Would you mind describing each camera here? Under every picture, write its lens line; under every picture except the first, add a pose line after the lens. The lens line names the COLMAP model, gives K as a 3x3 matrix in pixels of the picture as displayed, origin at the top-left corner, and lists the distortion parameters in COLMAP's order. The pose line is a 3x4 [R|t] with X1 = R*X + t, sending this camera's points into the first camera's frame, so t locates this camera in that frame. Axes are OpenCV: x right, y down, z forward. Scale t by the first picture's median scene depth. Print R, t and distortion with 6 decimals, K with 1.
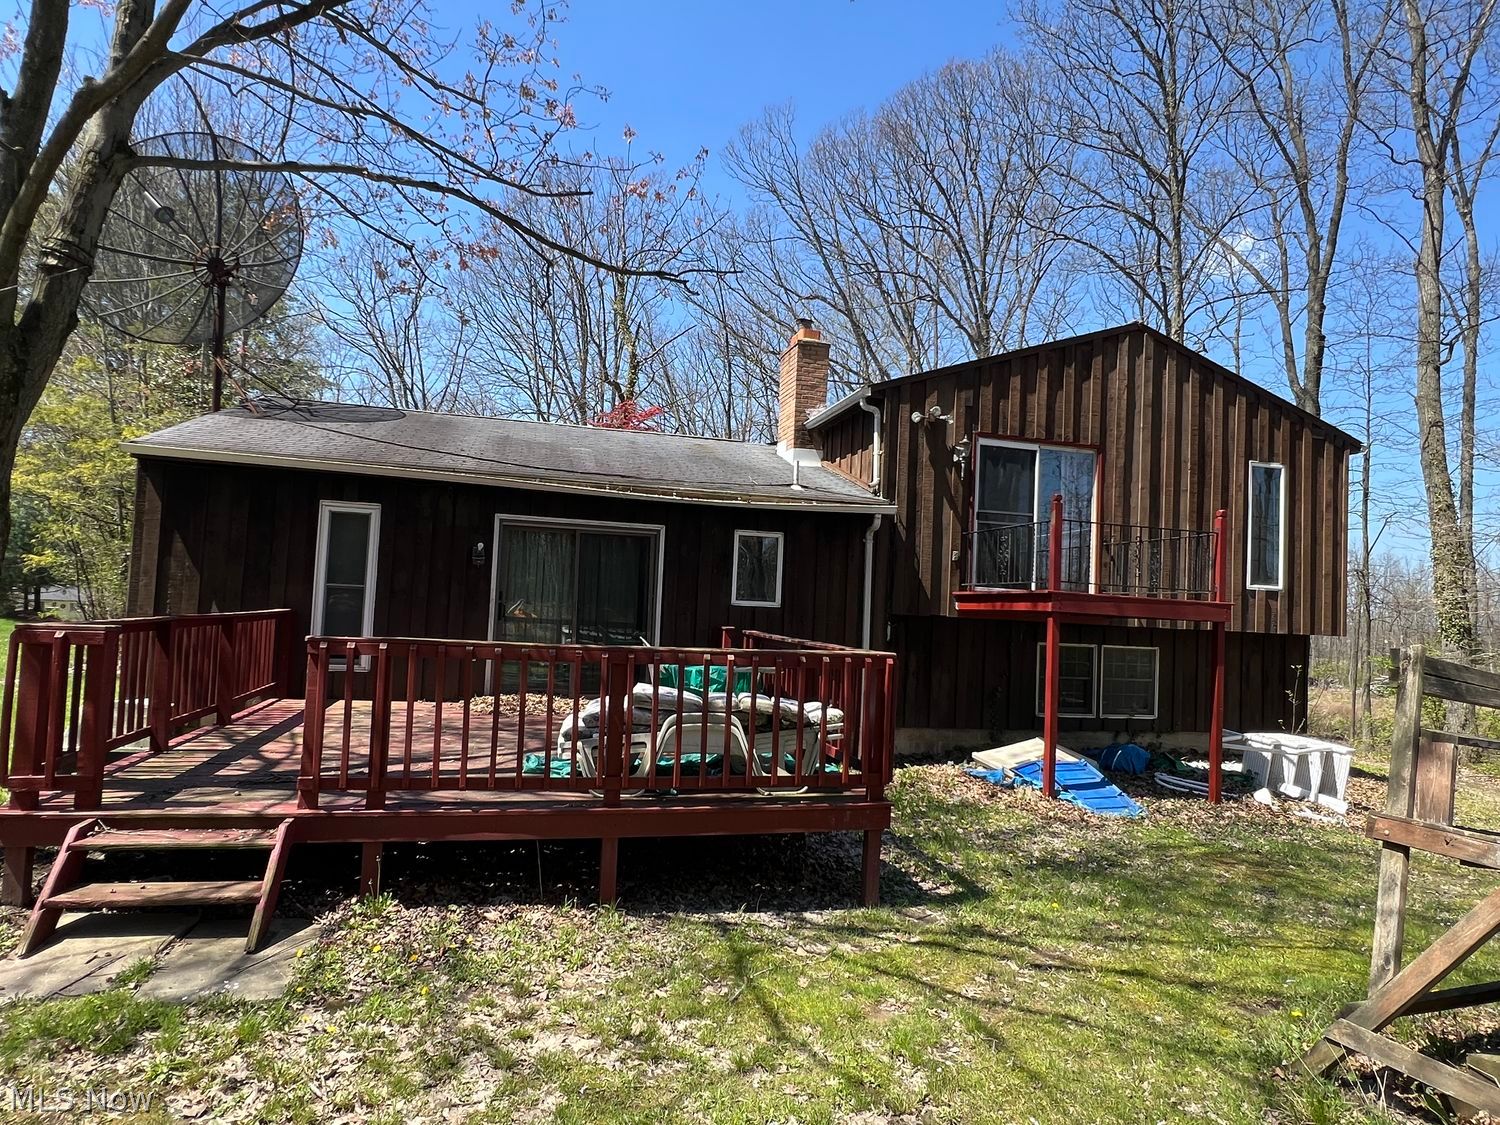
lens RADIAL K [[838.7, 0, 751.7], [0, 838.7, 571.1], [0, 0, 1]] dist [-0.000596, 0.000009]
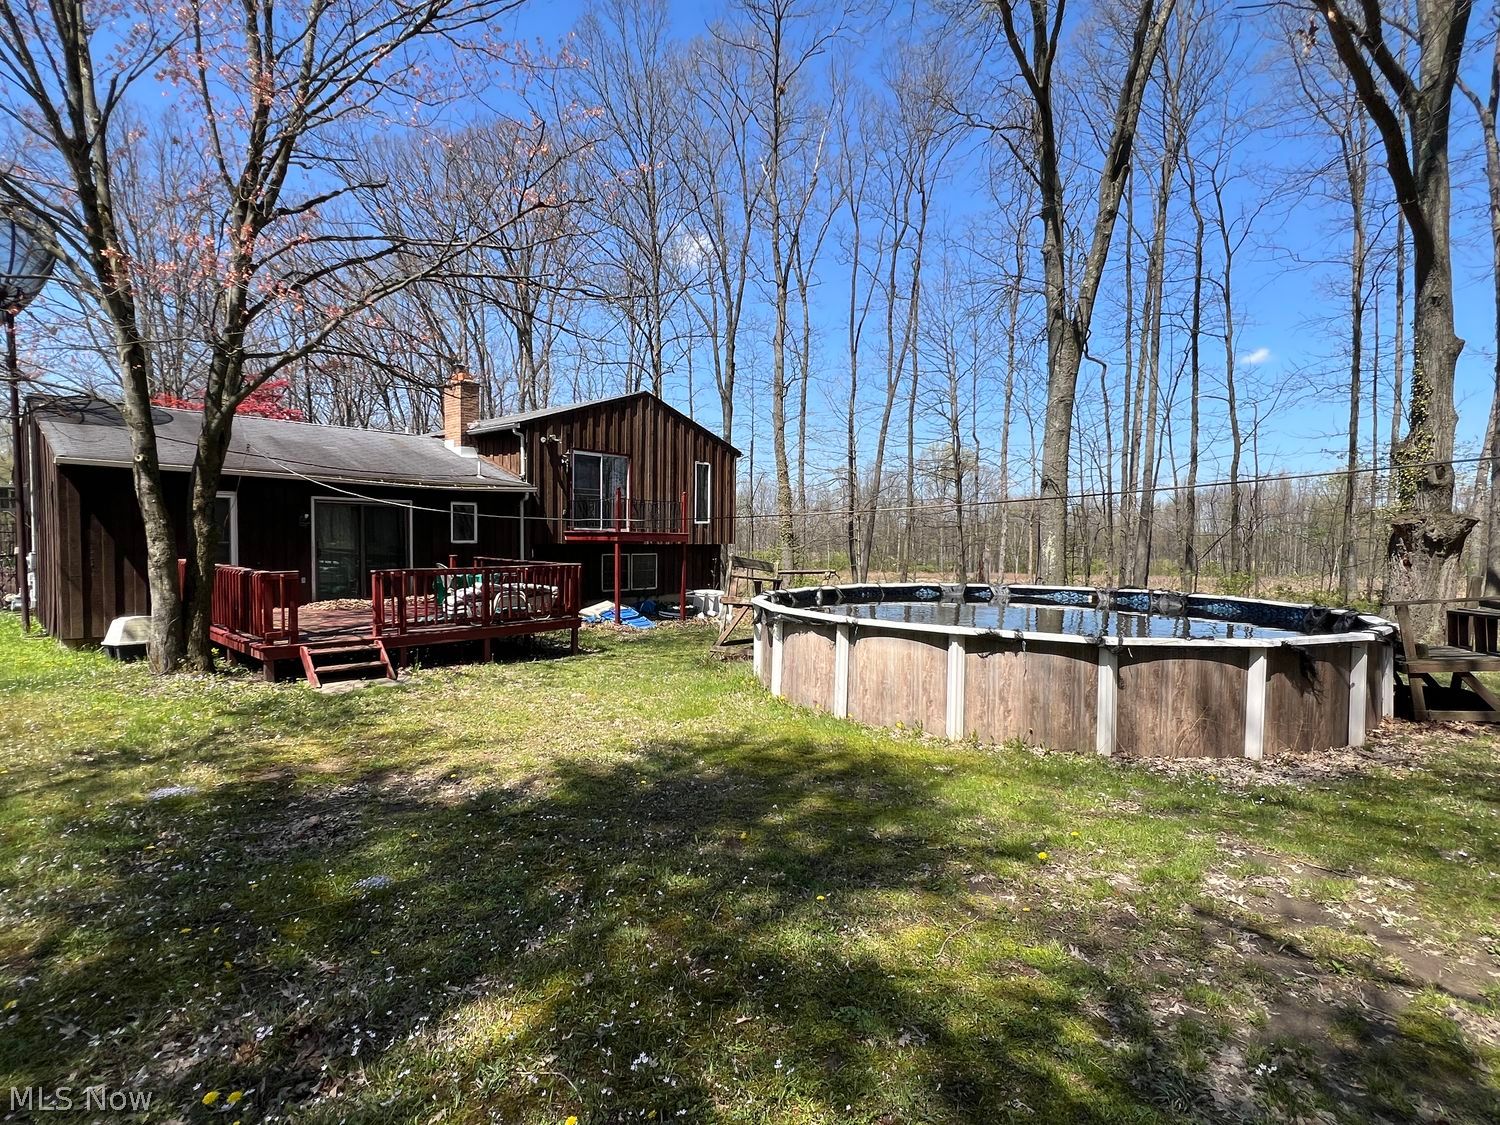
lens RADIAL K [[704.2, 0, 750.0], [0, 704.2, 559.5], [0, 0, 1]] dist [0.001281, 0.000244]
pose [[0.821560, -0.055595, 0.567405, -0.329260], [-0.000524, 0.995160, 0.098266, -0.068591], [-0.570122, -0.081028, 0.817554, -0.576782]]
